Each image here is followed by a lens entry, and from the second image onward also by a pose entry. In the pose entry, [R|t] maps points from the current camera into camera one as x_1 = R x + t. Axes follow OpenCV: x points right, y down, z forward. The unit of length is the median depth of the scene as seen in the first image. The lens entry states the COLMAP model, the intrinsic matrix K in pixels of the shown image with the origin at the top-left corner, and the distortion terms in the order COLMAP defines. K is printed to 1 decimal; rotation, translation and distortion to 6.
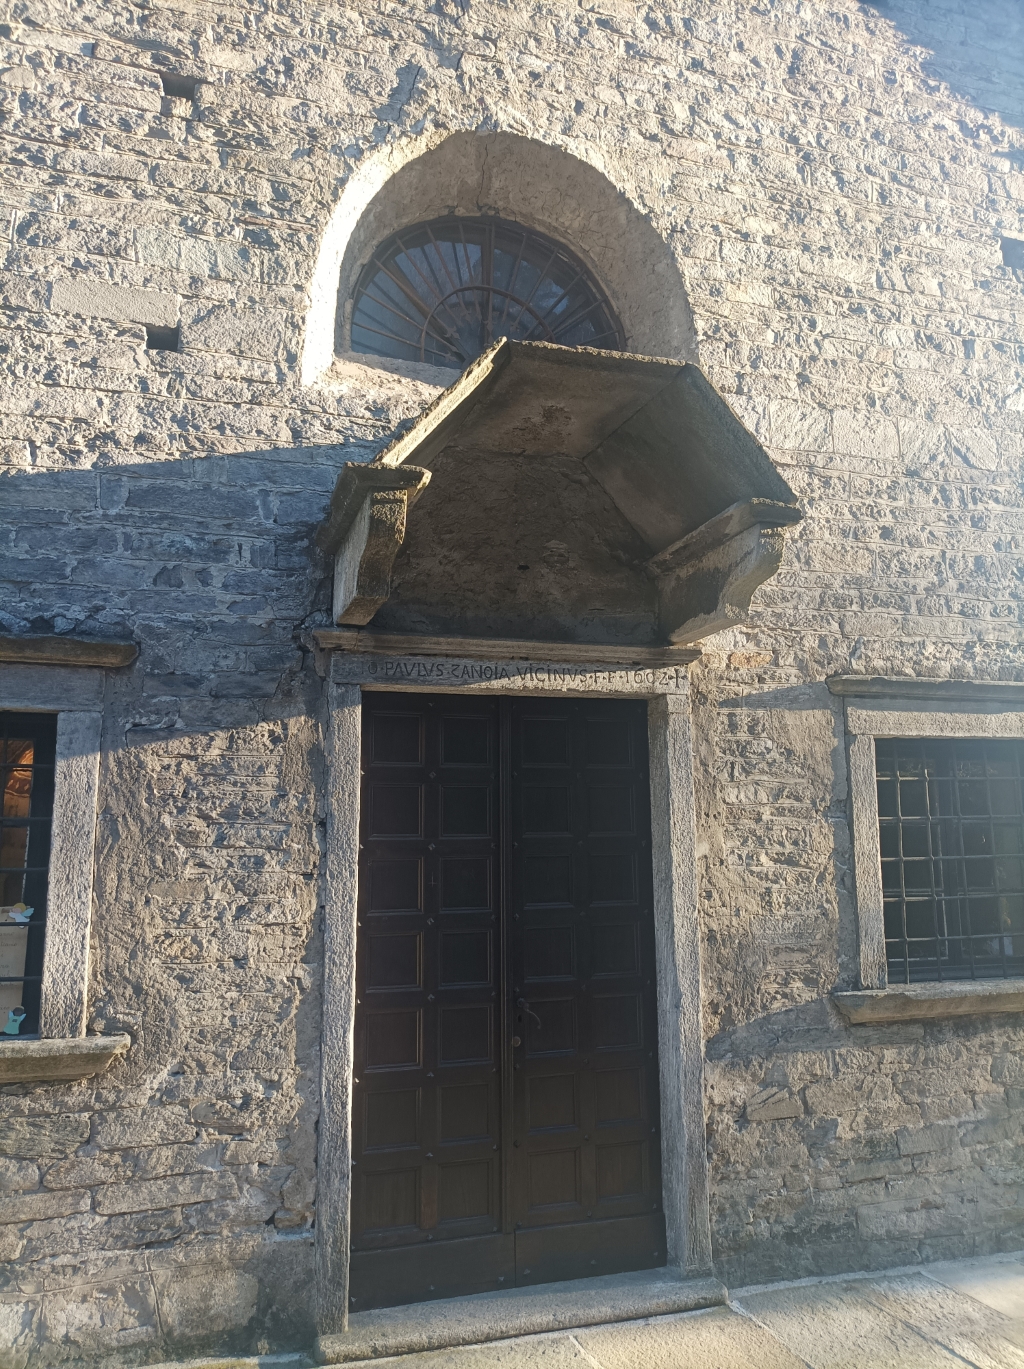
lens RADIAL K [[1015.9, 0, 509.4], [0, 1015.9, 686.5], [0, 0, 1]] dist [0.038340, -0.021833]
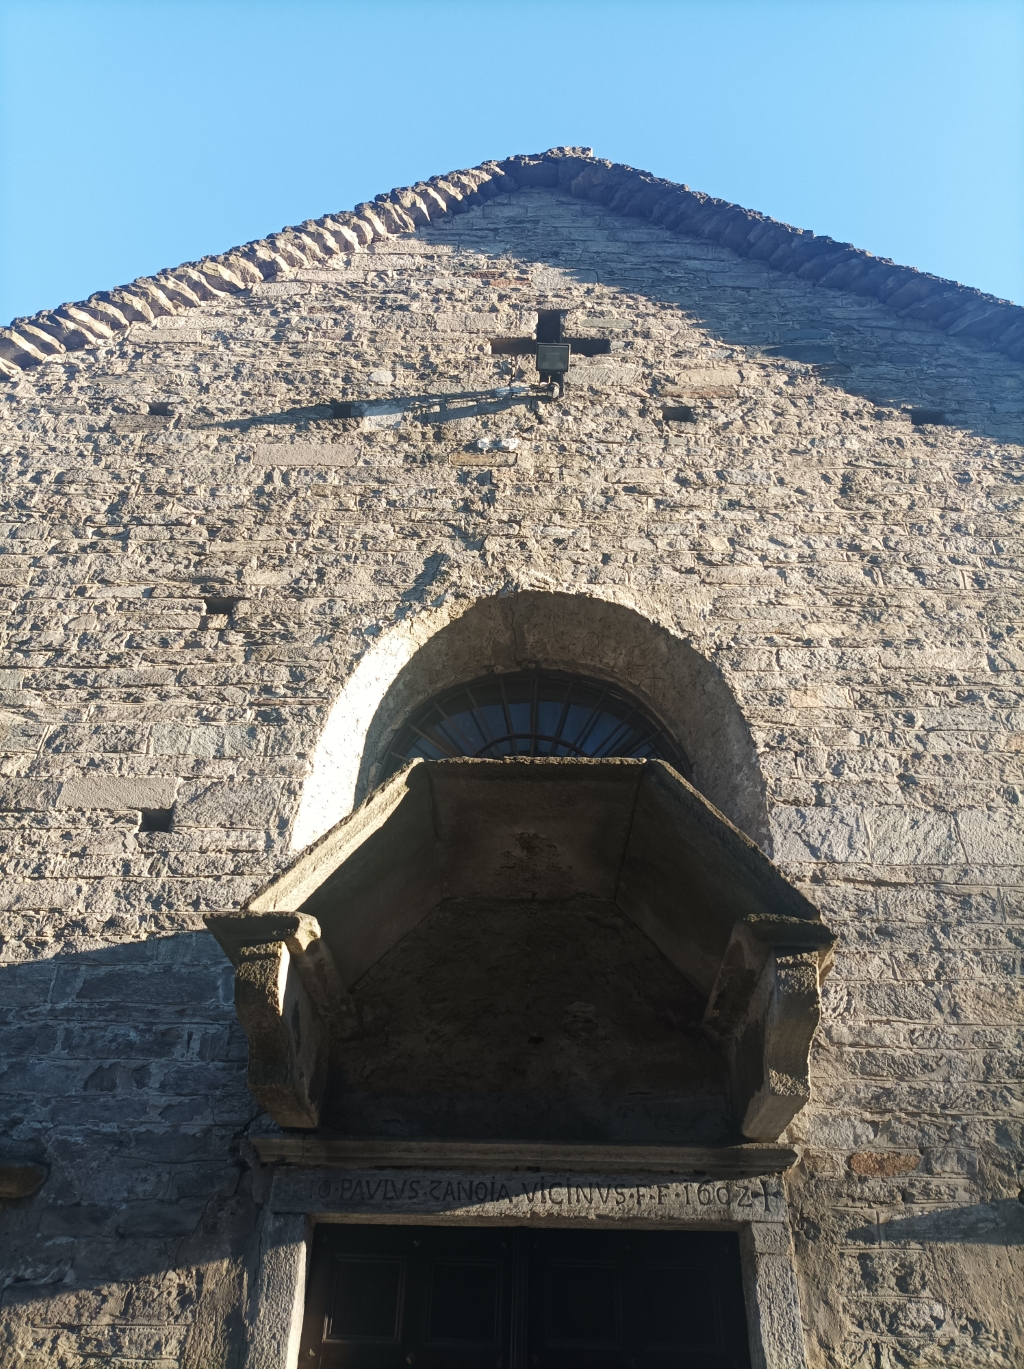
lens RADIAL K [[1015.9, 0, 509.3], [0, 1015.9, 690.4], [0, 0, 1]] dist [0.038340, -0.021833]
pose [[0.948921, -0.159842, -0.272029, 0.247567], [0.015418, 0.884638, -0.466024, 0.010271], [0.315137, 0.438025, 0.841916, 0.209461]]
